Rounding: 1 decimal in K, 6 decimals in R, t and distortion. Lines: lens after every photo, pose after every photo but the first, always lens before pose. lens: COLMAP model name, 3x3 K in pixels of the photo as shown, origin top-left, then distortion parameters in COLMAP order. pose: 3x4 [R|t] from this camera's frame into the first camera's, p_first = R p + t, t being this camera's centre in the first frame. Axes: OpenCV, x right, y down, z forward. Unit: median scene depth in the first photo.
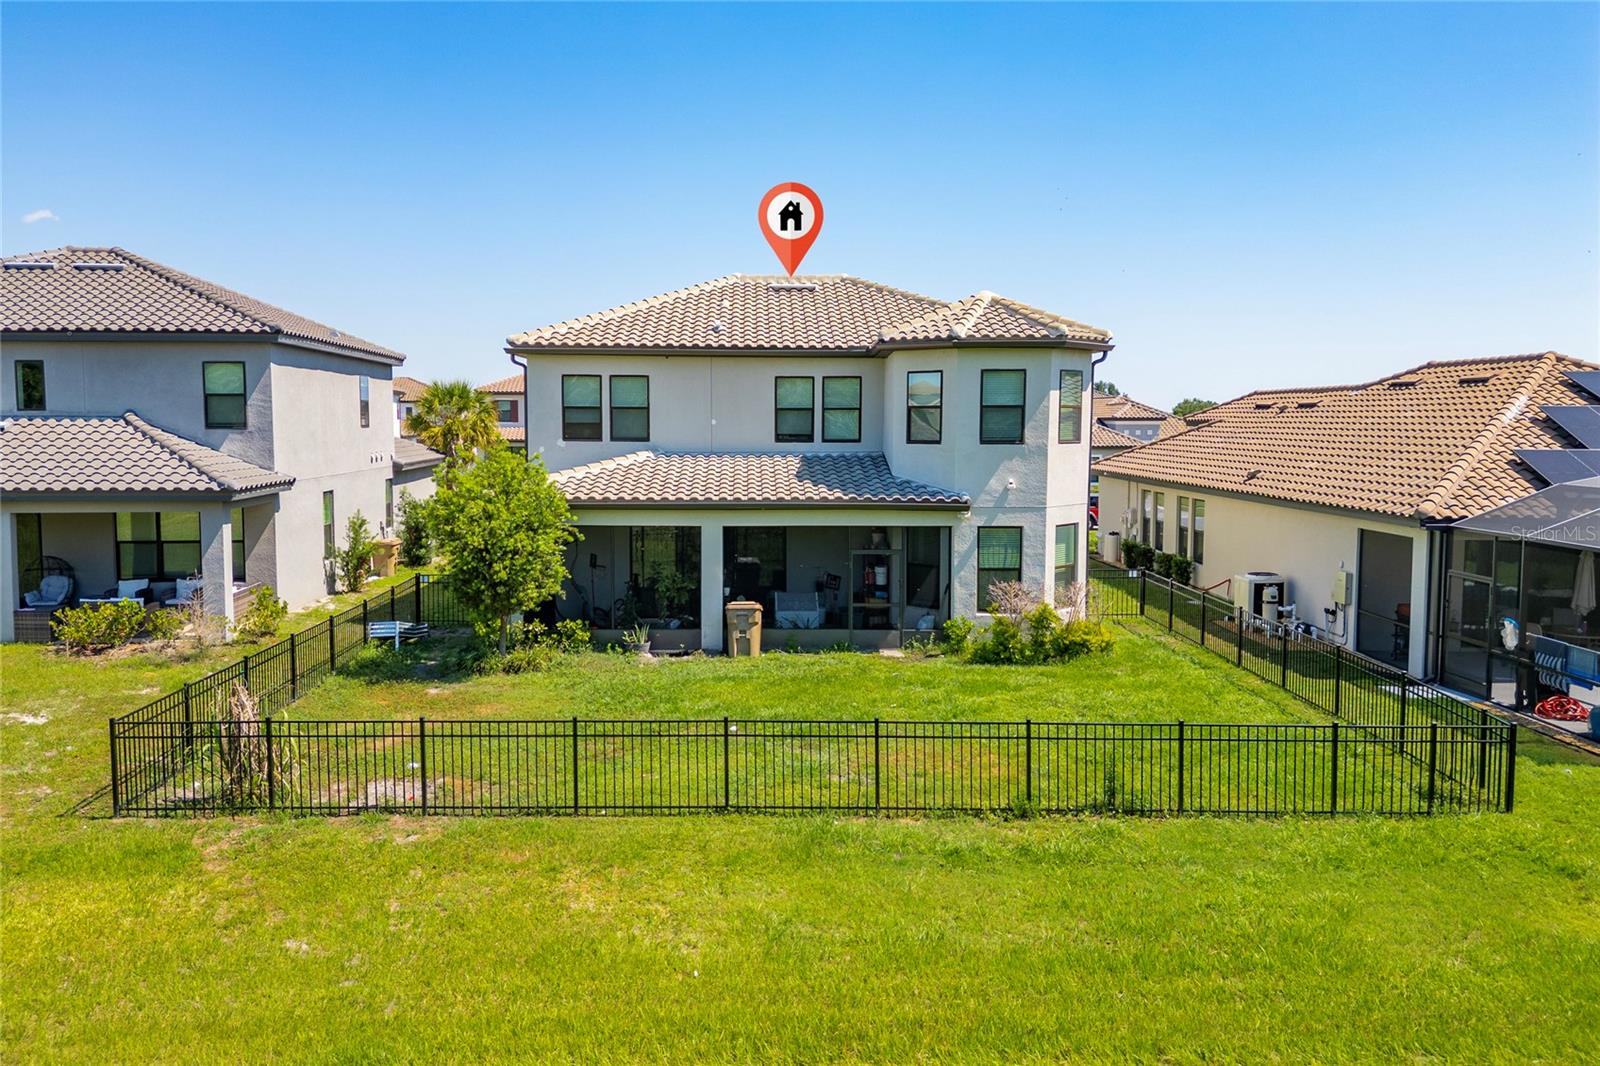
lens RADIAL K [[1180.7, 0, 800.0], [0, 1180.7, 533.0], [0, 0, 1]] dist [0.047204, 0.001344]
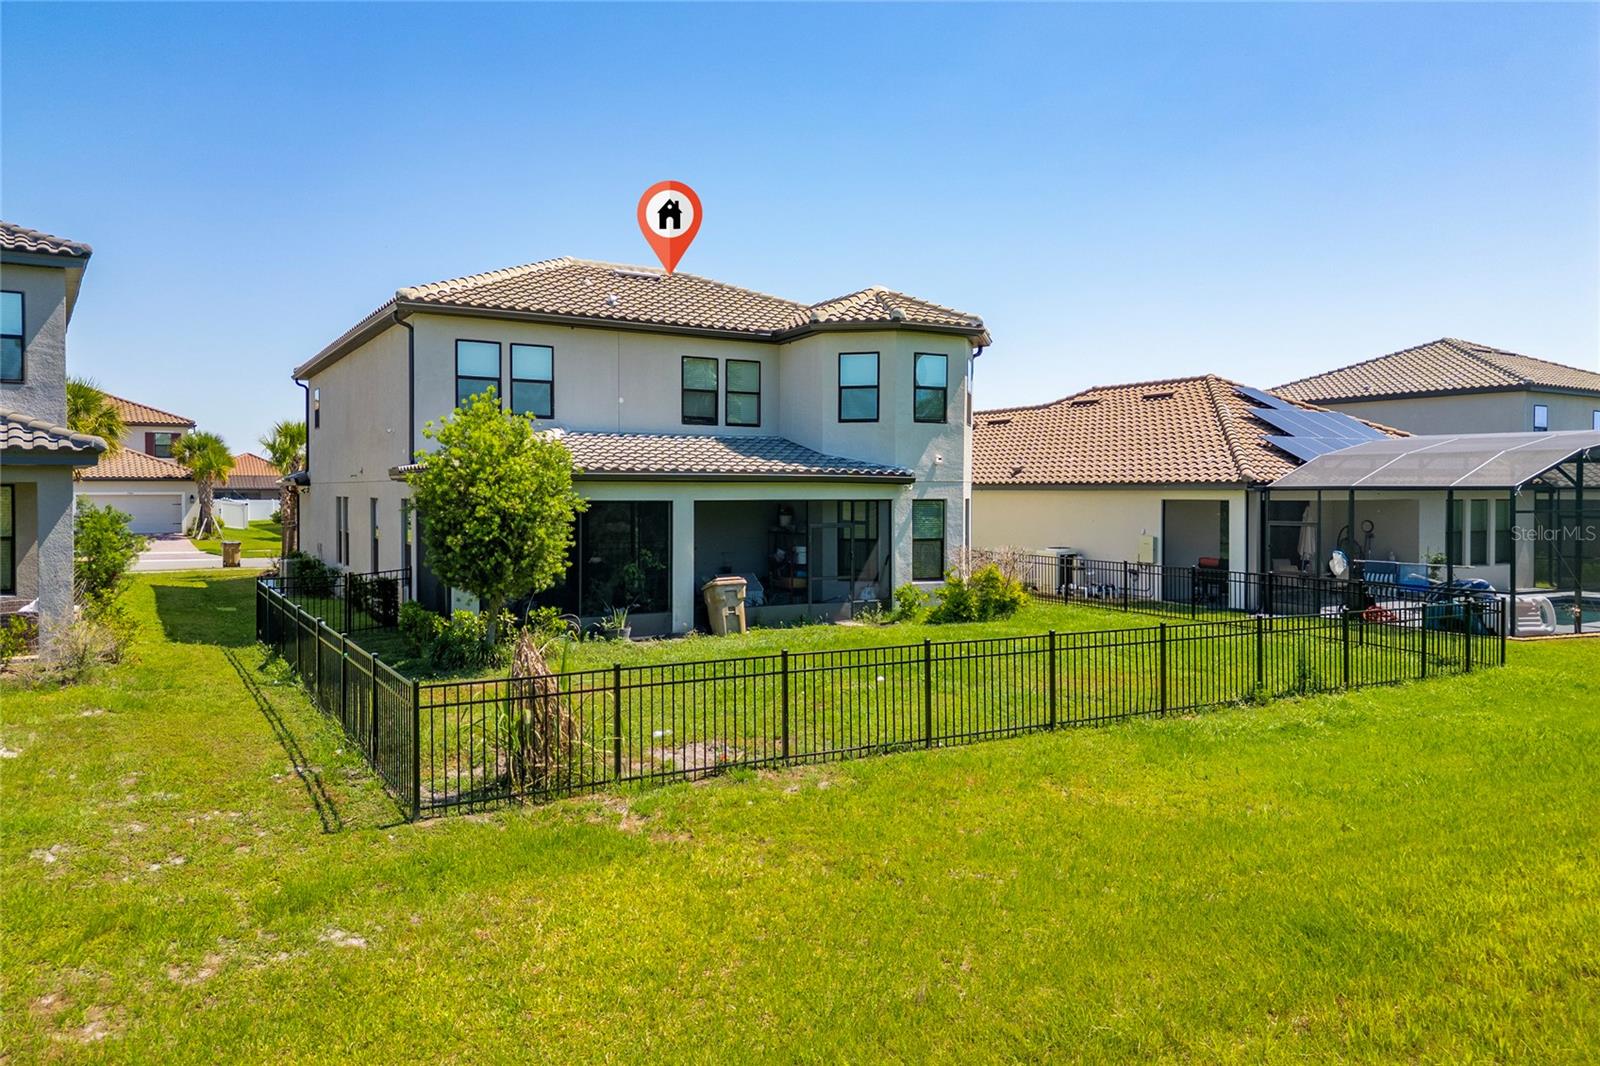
lens RADIAL K [[1123.4, 0, 800.0], [0, 1123.4, 533.0], [0, 0, 1]] dist [0.088196, -0.104013]
pose [[0.866175, -0.019510, 0.499360, -0.440399], [0.050322, 0.997564, -0.048312, 0.067846], [-0.497201, 0.066975, 0.865047, 0.176568]]
